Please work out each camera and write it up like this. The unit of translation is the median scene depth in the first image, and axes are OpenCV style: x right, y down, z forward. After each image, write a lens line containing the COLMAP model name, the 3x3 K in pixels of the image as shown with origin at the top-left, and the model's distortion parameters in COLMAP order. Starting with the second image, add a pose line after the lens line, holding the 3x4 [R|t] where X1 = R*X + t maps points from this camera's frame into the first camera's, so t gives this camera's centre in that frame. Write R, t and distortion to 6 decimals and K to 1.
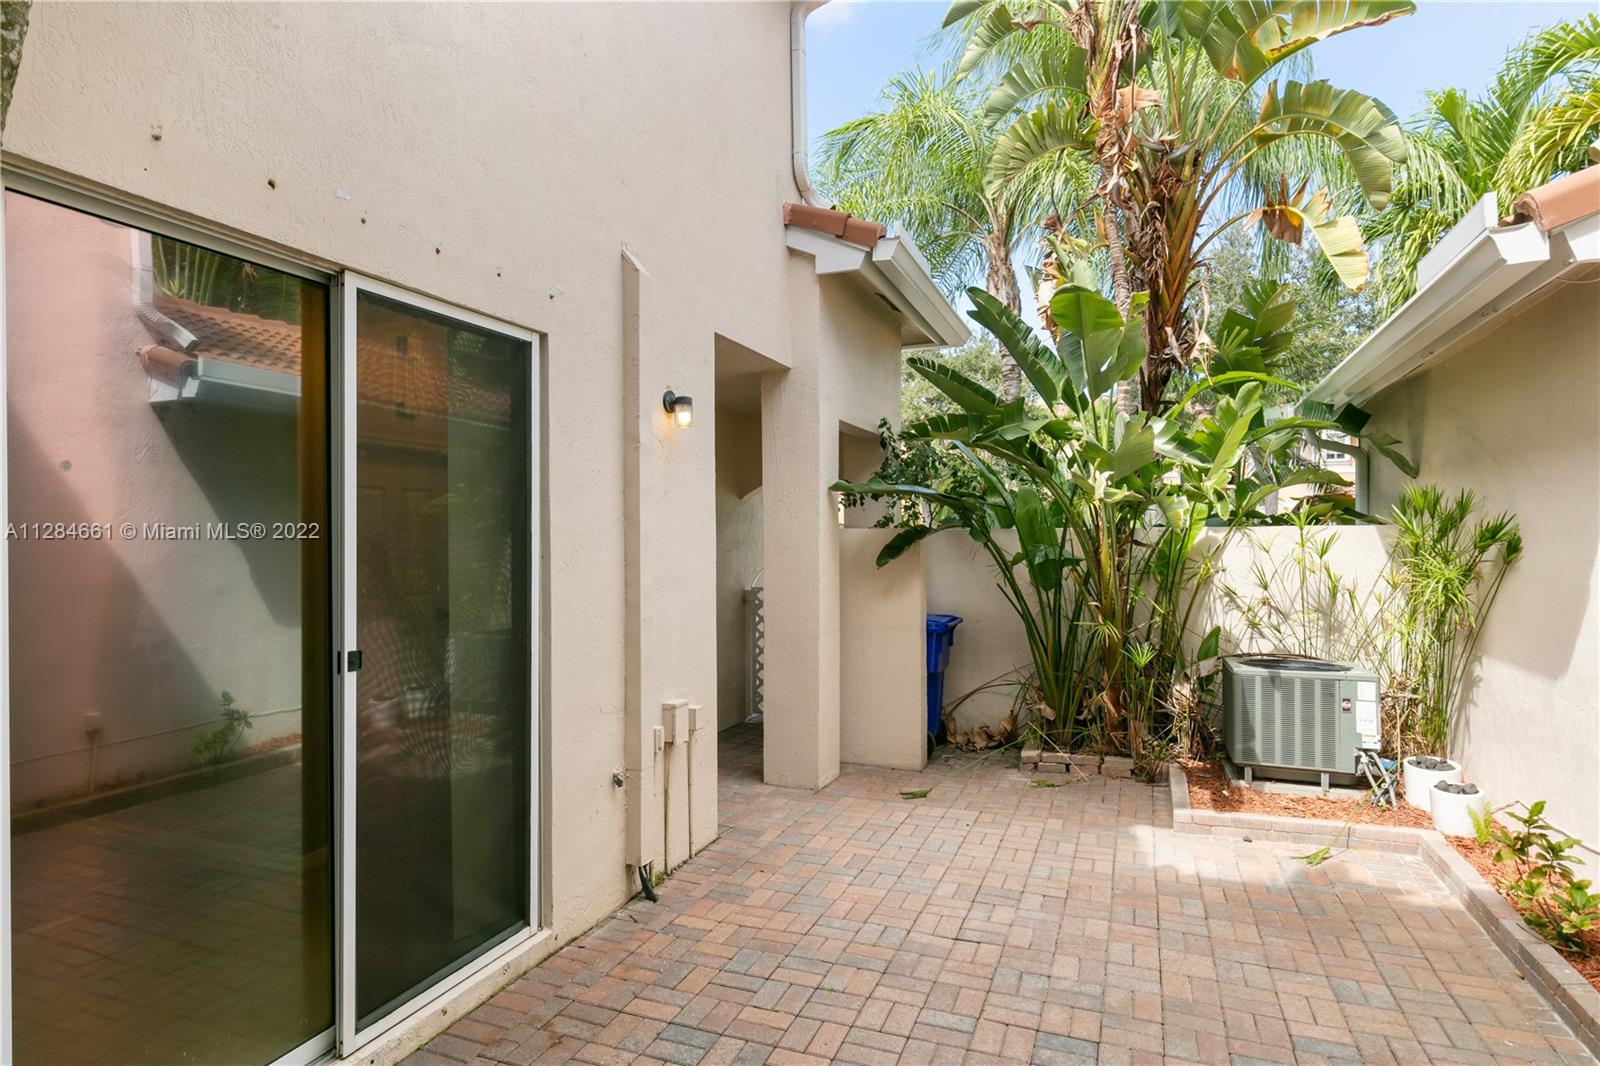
lens RADIAL K [[883.9, 0, 800.0], [0, 883.9, 533.0], [0, 0, 1]] dist [0.001470, 0.002351]
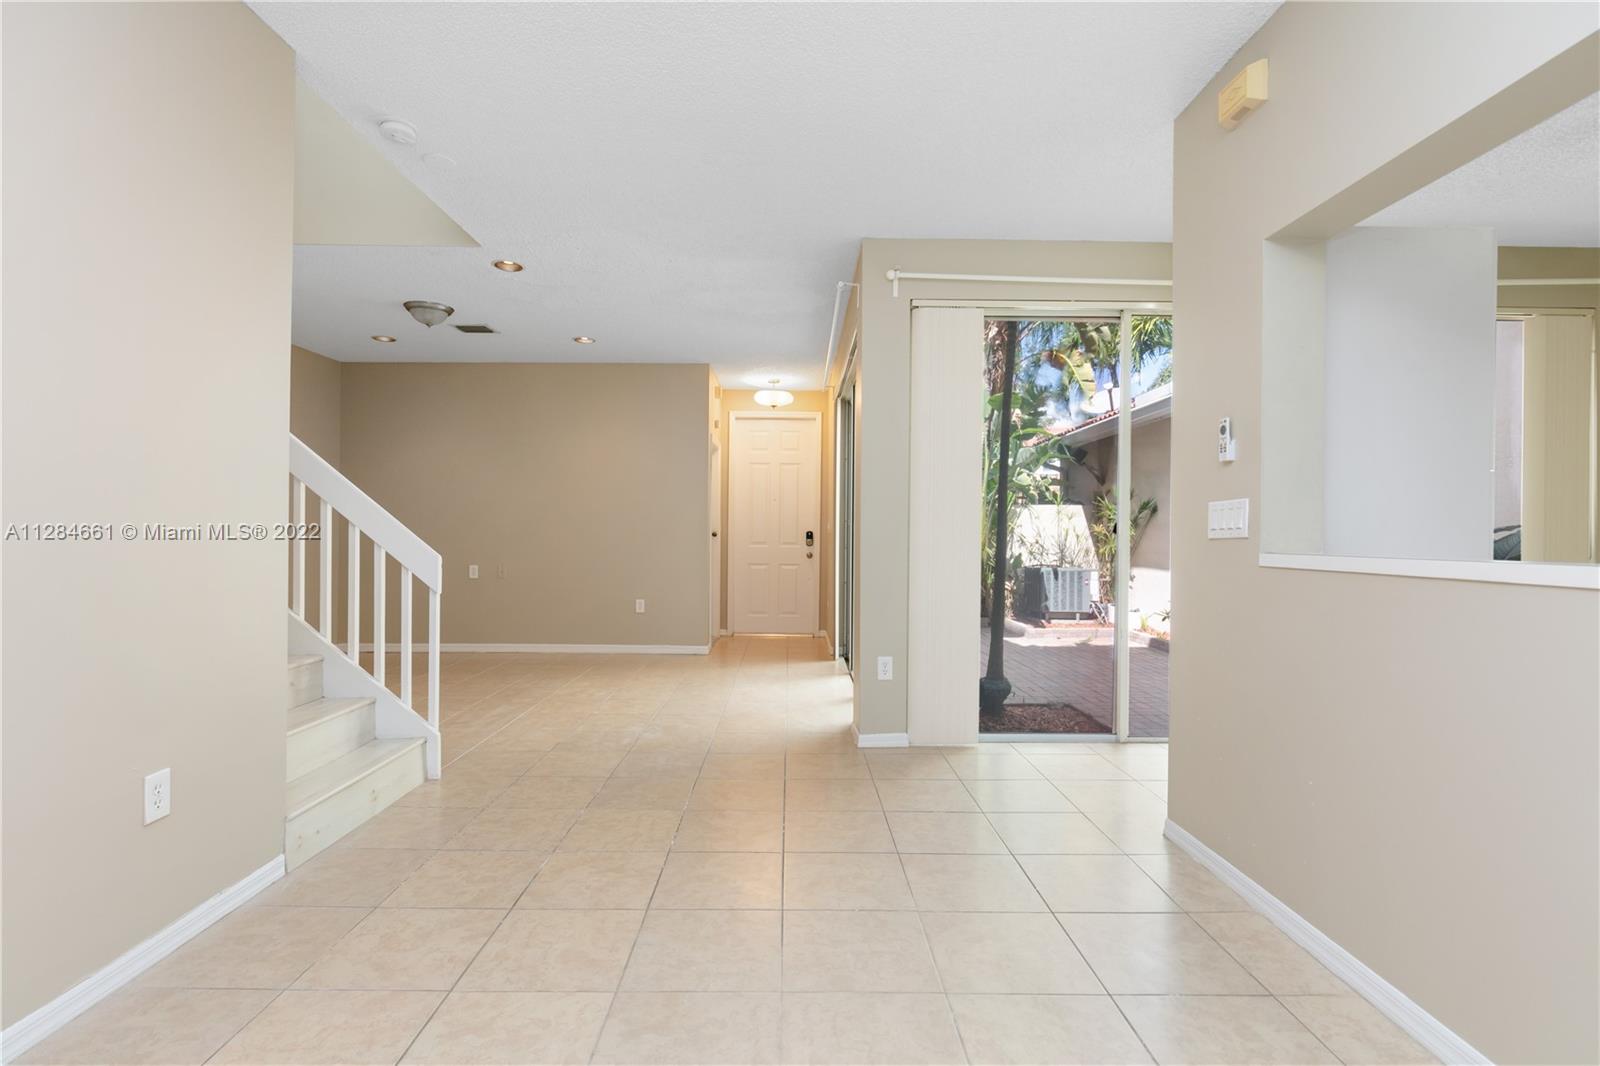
lens RADIAL K [[765.5, 0, 798.1], [0, 765.5, 530.3], [0, 0, 1]] dist [0.000254, -0.000635]
pose [[0.928163, 0.010677, 0.372020, -0.770757], [-0.011101, 0.999938, -0.001003, 0.070826], [-0.372007, -0.003198, 0.928224, -0.520519]]
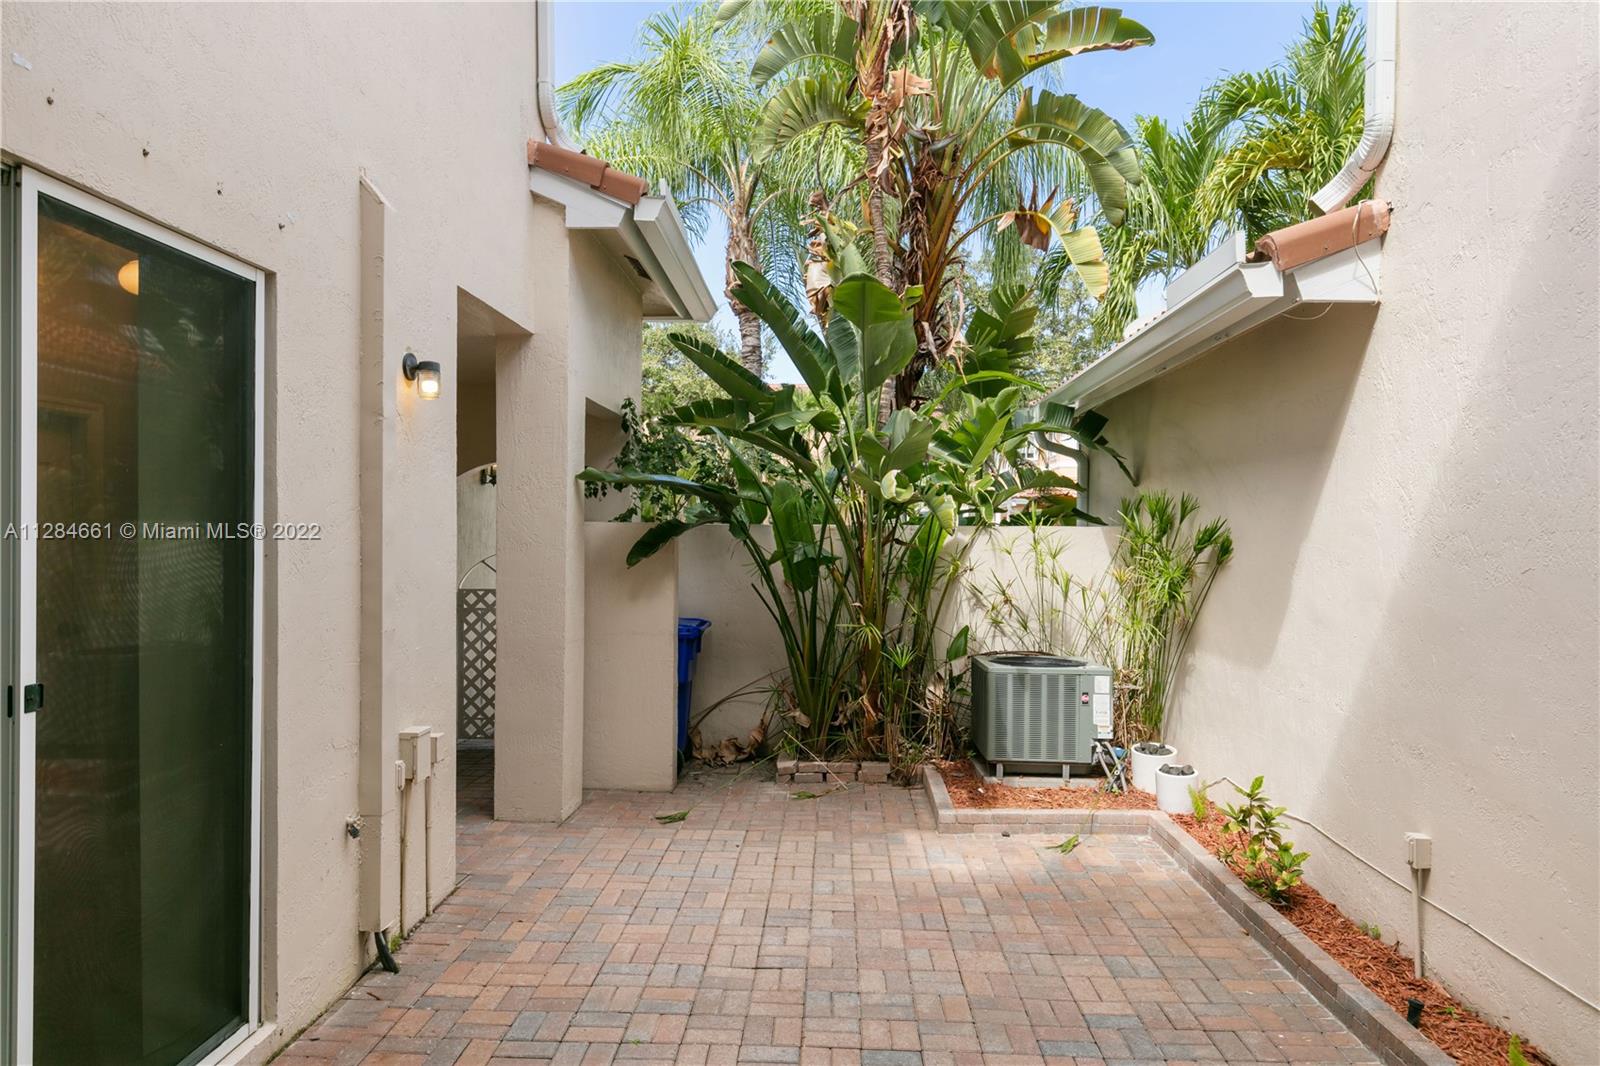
lens RADIAL K [[991.6, 0, 802.1], [0, 991.6, 539.3], [0, 0, 1]] dist [0.006737, -0.003258]
pose [[0.943868, 0.009853, 0.330175, -0.087829], [-0.014872, 0.999809, 0.012679, -0.004197], [-0.329987, -0.016878, 0.943834, 0.003411]]
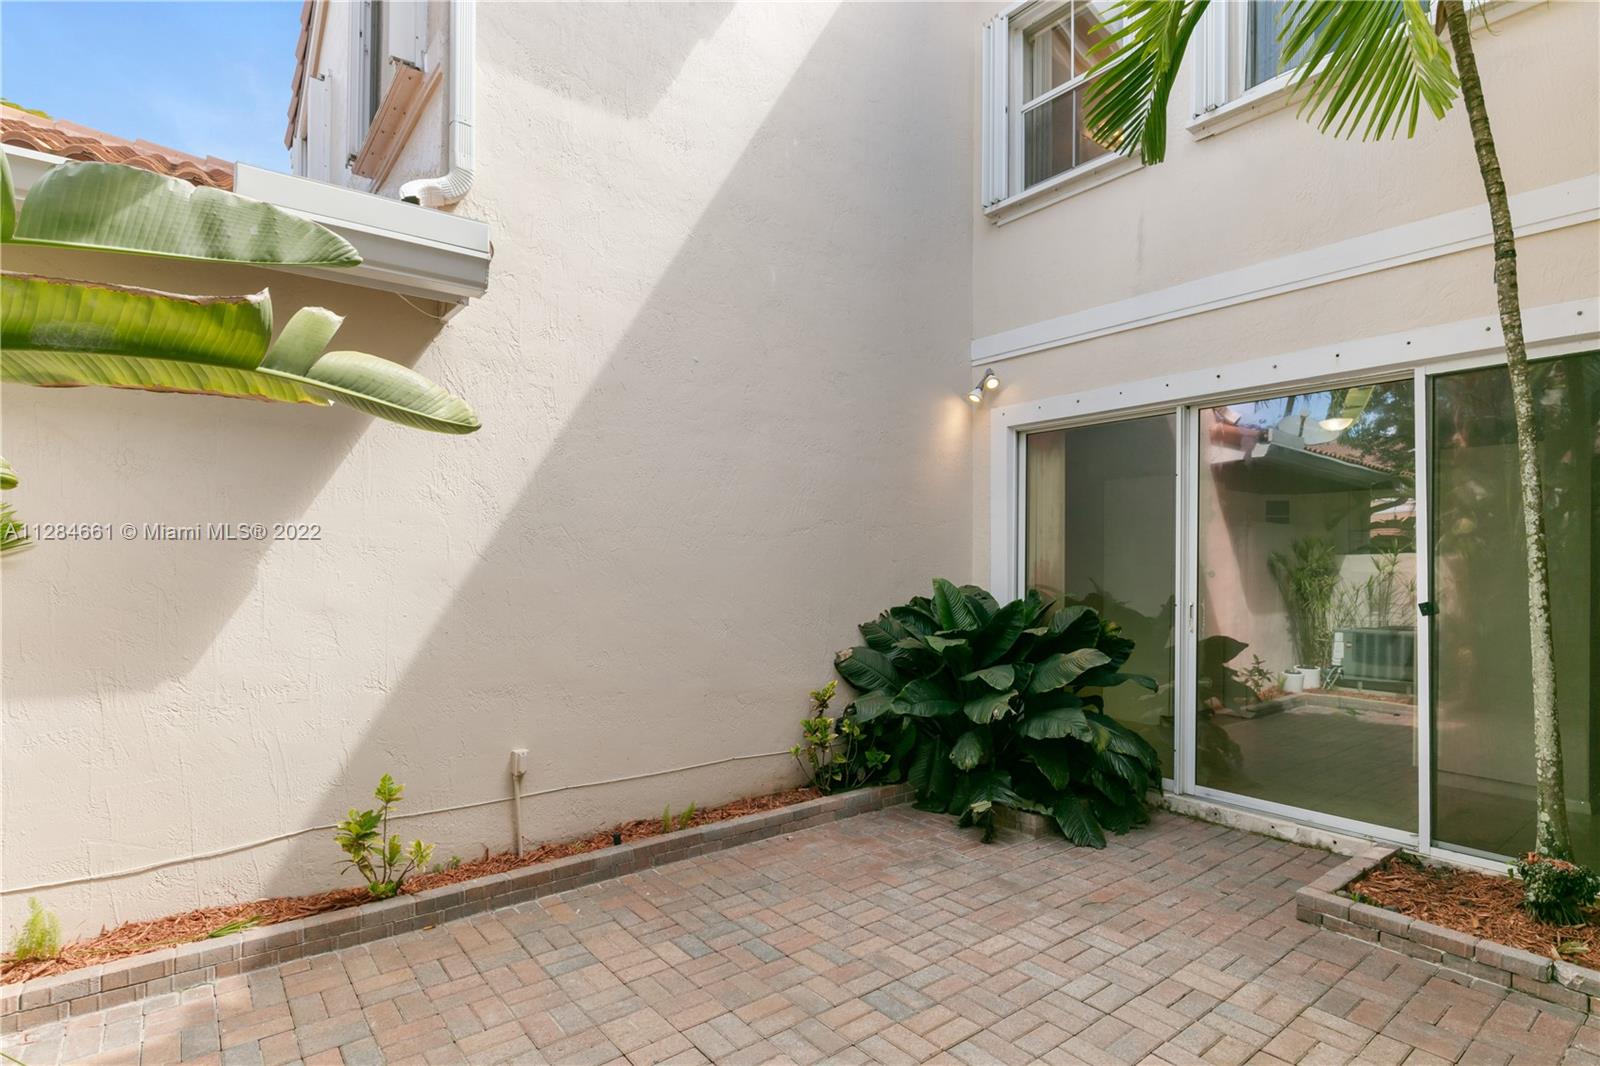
lens RADIAL K [[801.3, 0, 800.7], [0, 801.3, 554.8], [0, 0, 1]] dist [0.000096, 0.000044]
pose [[-0.860006, 0.002818, 0.510277, -0.051022], [-0.002452, 0.999950, -0.009656, 0.031702], [-0.510279, -0.009555, -0.859956, 1.022226]]
